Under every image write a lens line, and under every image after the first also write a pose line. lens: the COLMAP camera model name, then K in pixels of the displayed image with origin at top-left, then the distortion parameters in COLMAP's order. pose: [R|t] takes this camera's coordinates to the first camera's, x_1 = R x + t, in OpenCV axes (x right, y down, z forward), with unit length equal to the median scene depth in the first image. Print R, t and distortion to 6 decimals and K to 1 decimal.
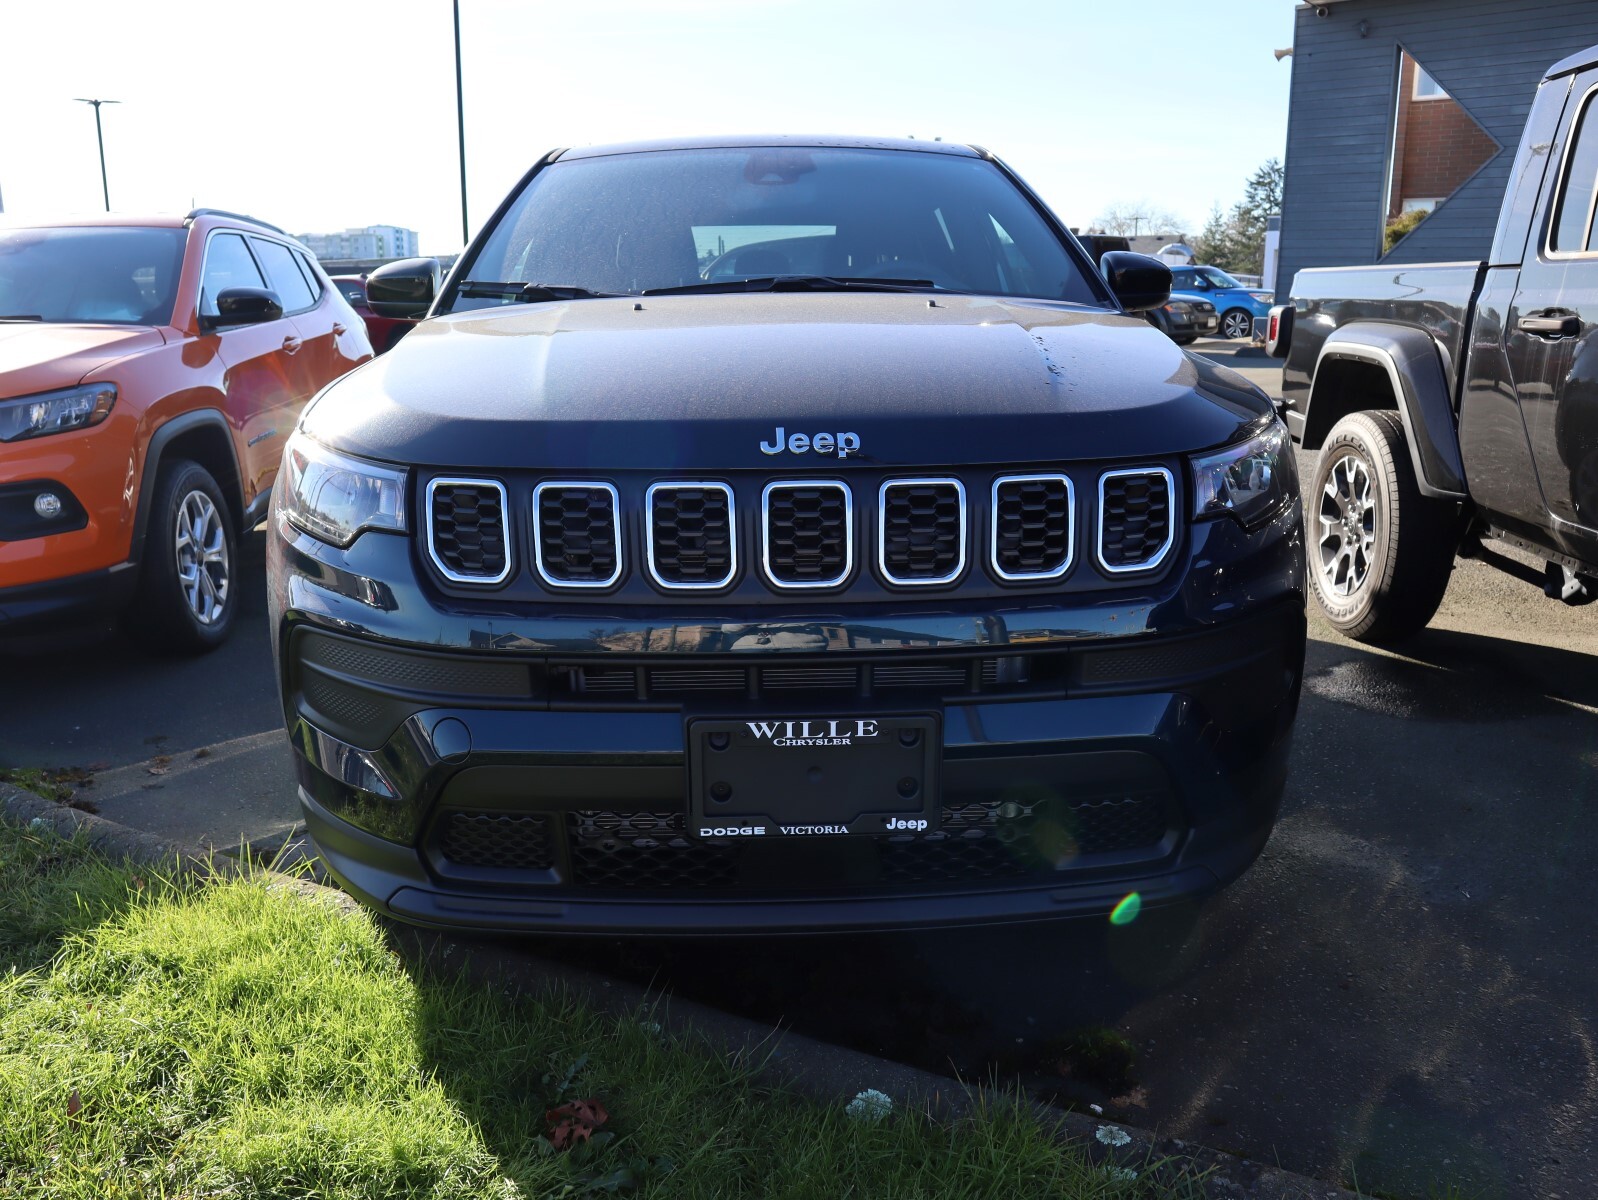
lens RADIAL K [[1158.9, 0, 799.0], [0, 1158.9, 600.0], [0, 0, 1]] dist [-0.068414, -0.001045]
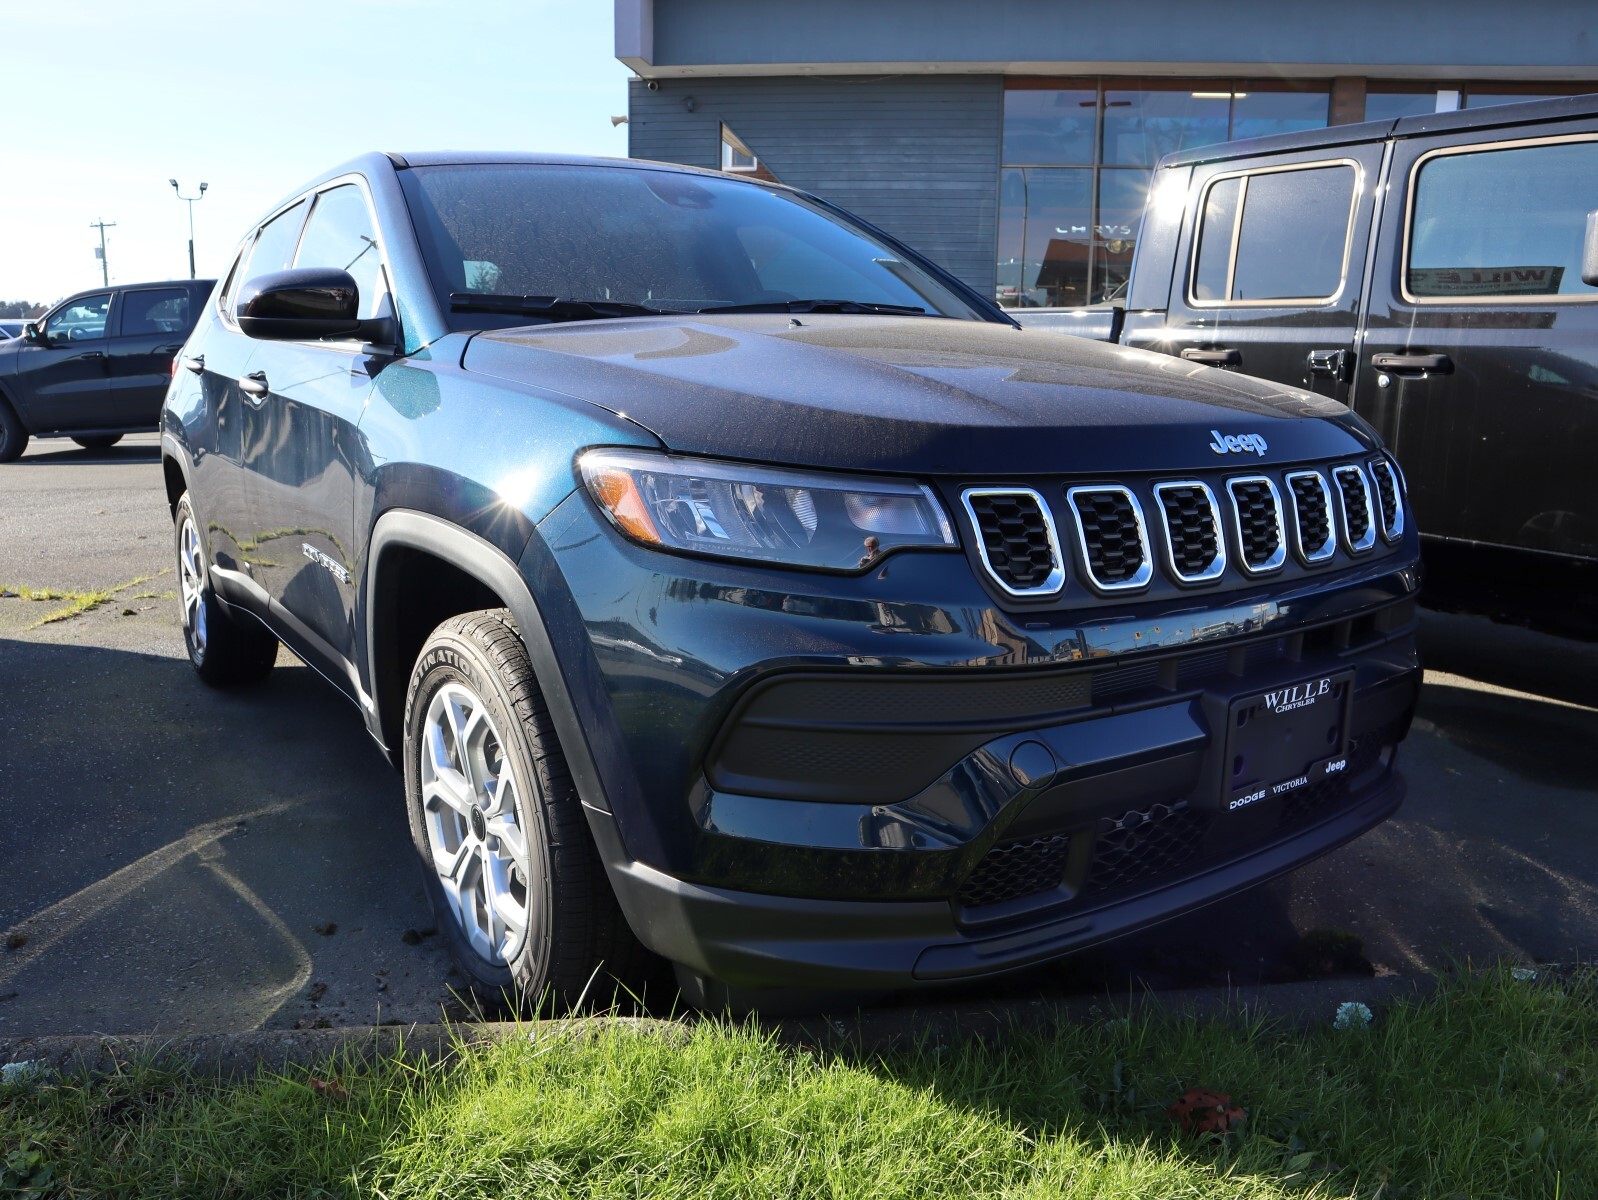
lens RADIAL K [[1109.4, 0, 796.1], [0, 1109.4, 600.7], [0, 0, 1]] dist [0.086240, -0.124381]
pose [[0.847168, -0.099191, 0.521983, -0.807831], [0.117604, 0.993058, -0.002161, -0.027370], [-0.518145, 0.063219, 0.852953, 0.265113]]
